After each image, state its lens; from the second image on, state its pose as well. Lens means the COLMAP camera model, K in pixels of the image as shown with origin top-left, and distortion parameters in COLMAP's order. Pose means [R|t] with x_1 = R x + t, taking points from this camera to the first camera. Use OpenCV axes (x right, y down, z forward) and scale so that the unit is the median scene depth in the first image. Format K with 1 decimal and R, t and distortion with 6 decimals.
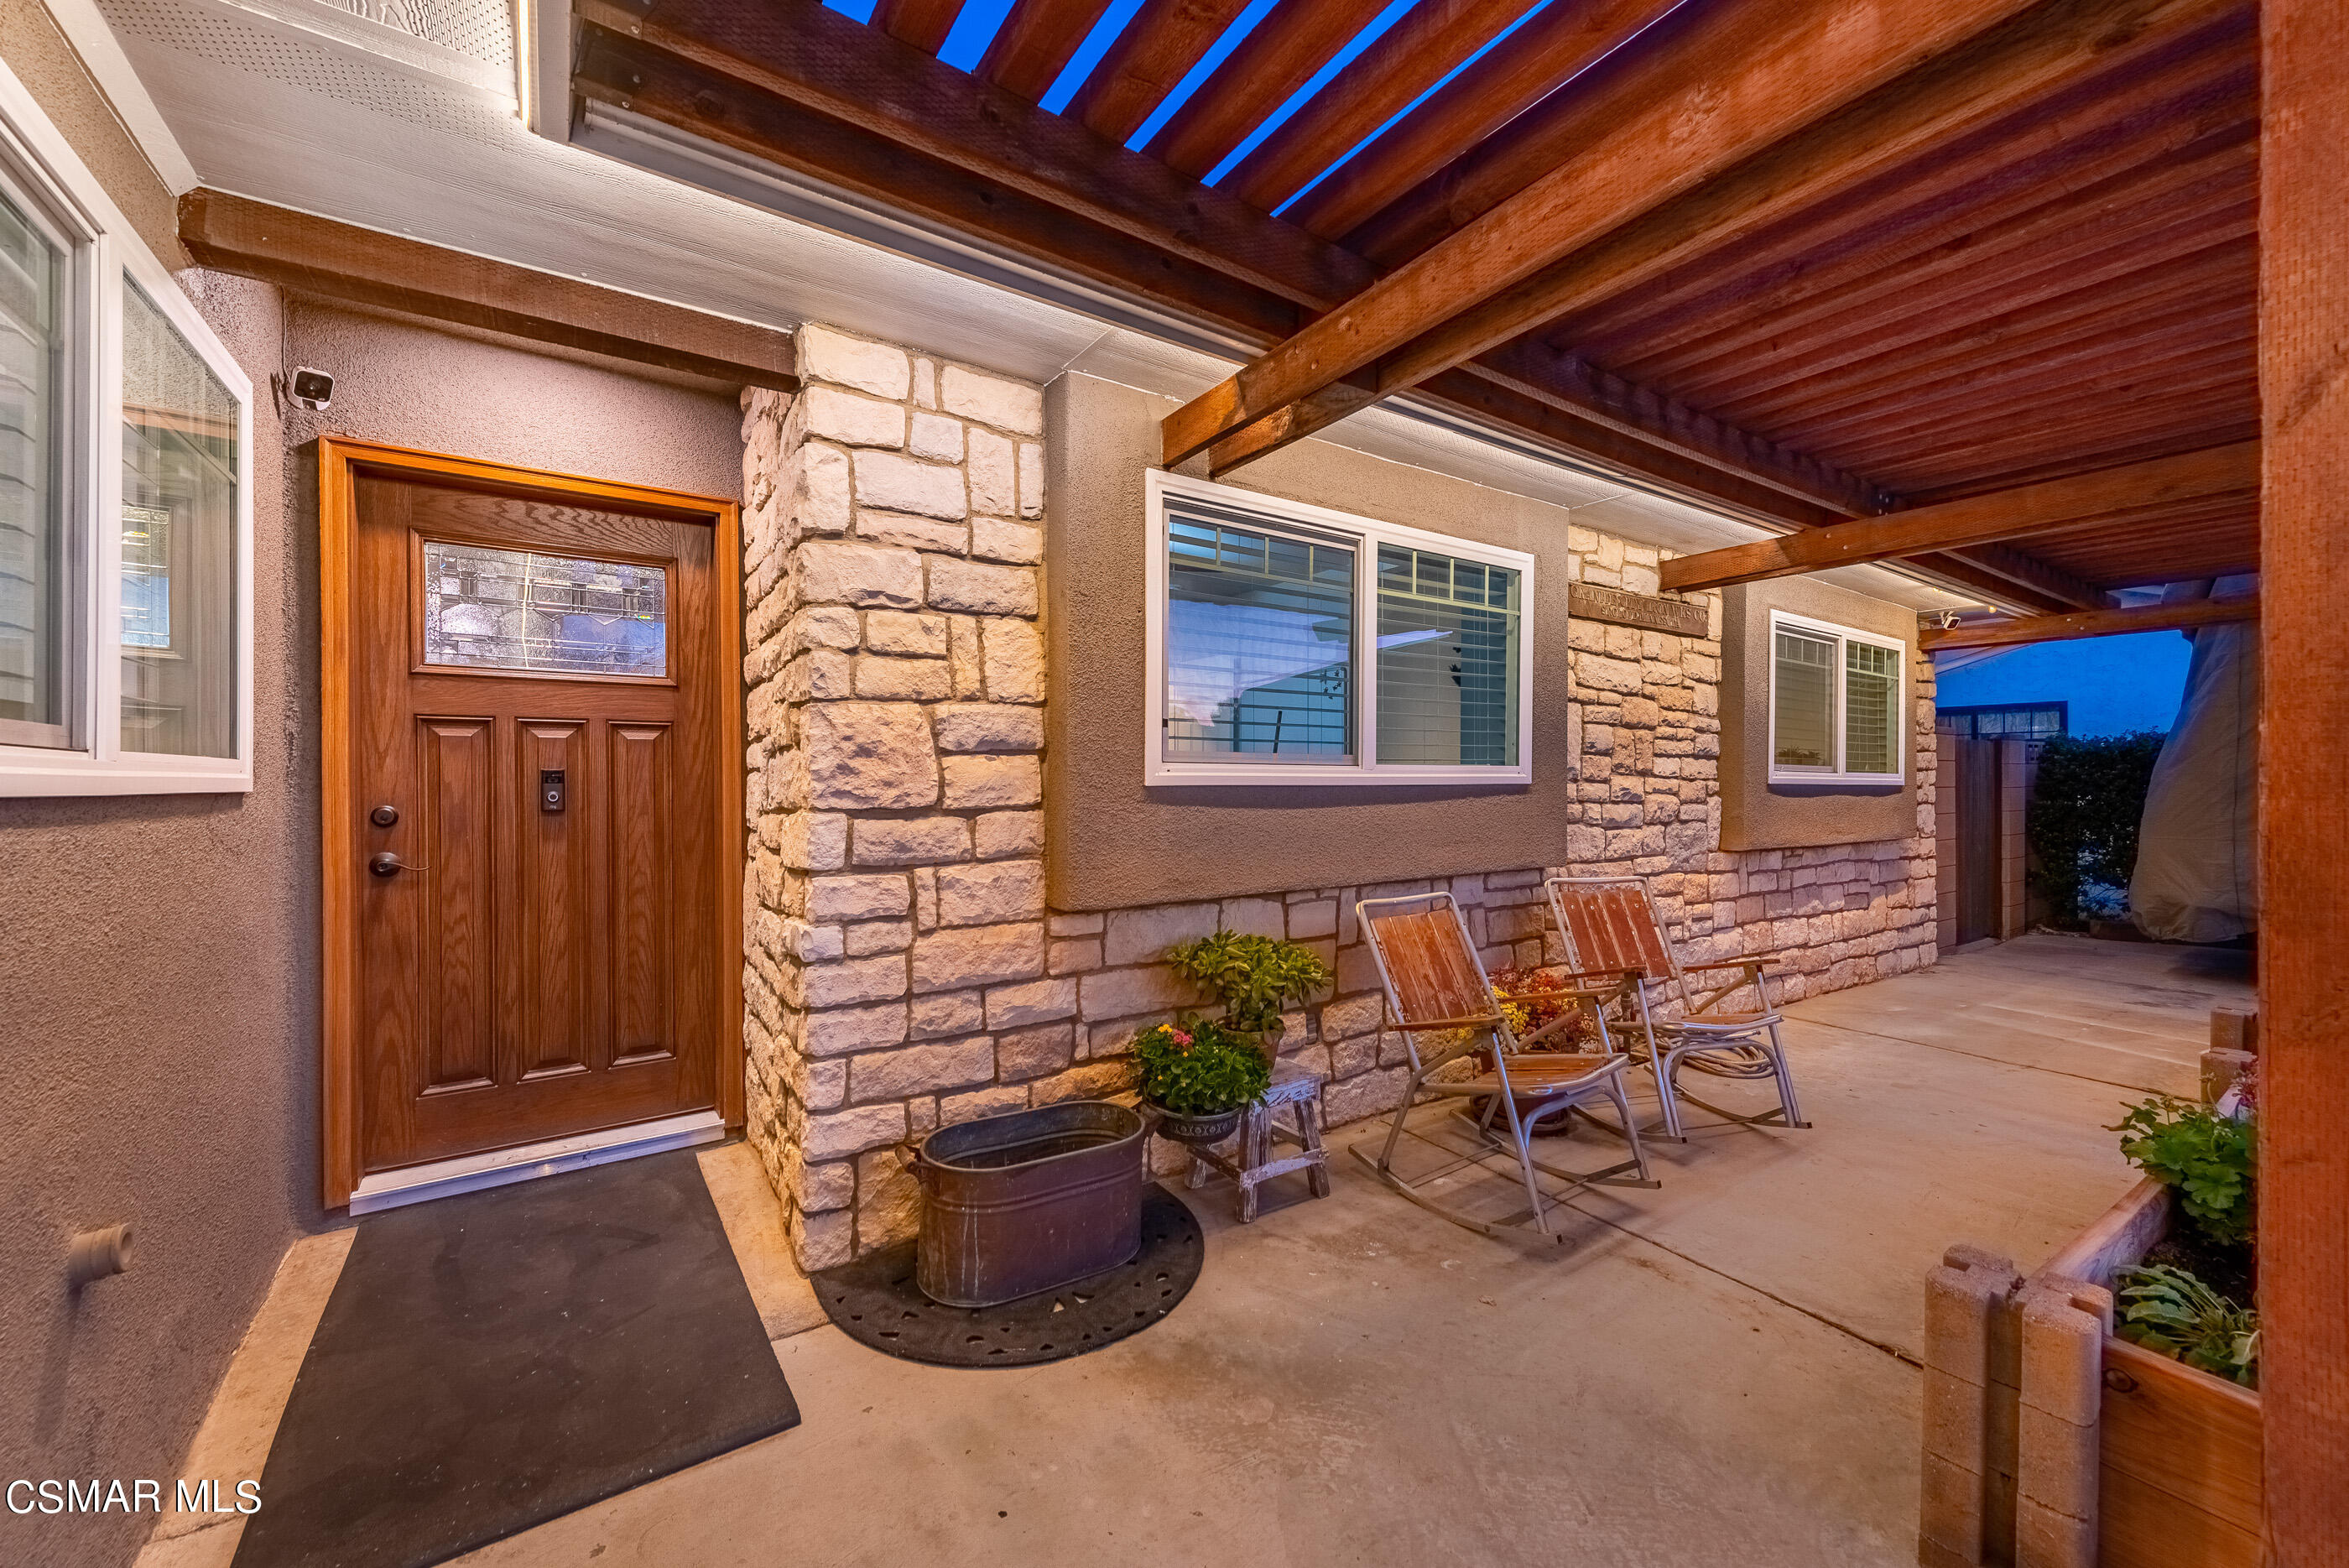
lens RADIAL K [[926.2, 0, 1178.7], [0, 926.2, 787.7], [0, 0, 1]] dist [0.013312, -0.004290]
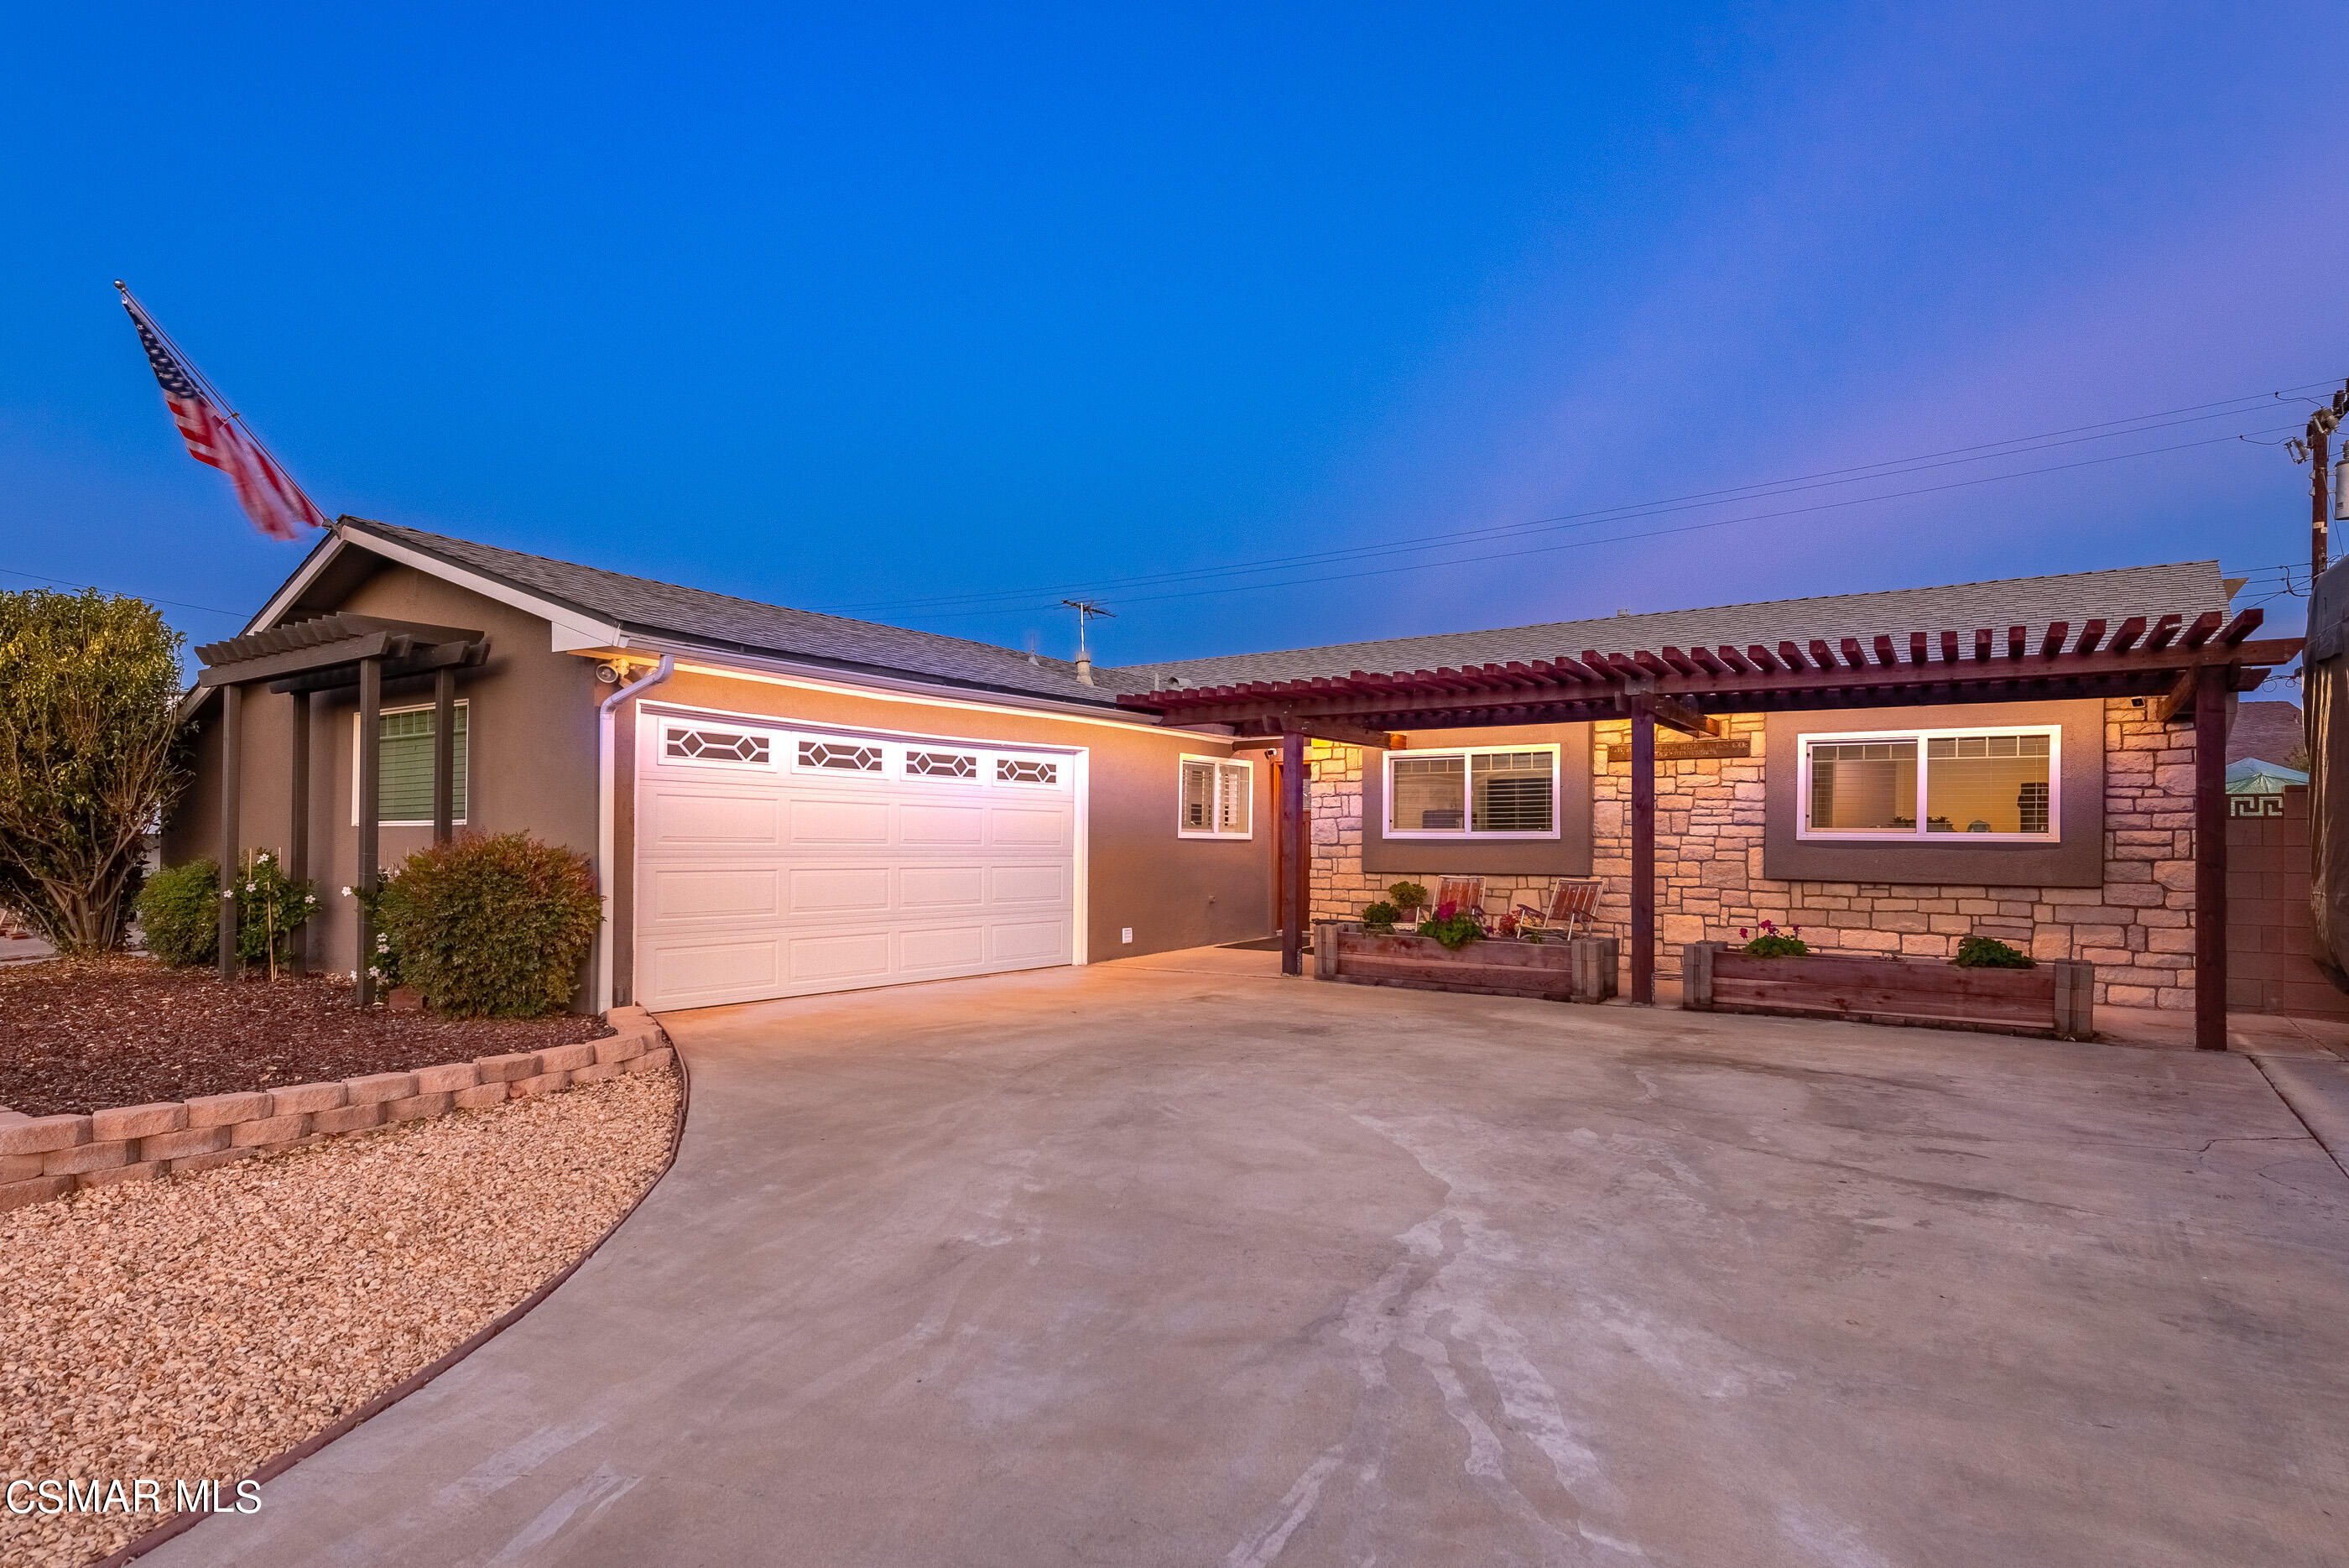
lens RADIAL K [[1243.3, 0, 1165.3], [0, 1243.3, 830.1], [0, 0, 1]] dist [0.000454, -0.000226]
pose [[0.358104, -0.008021, -0.933647, 4.439455], [-0.010779, 0.999861, -0.012724, 0.037217], [0.933620, 0.014620, 0.357968, -1.620718]]
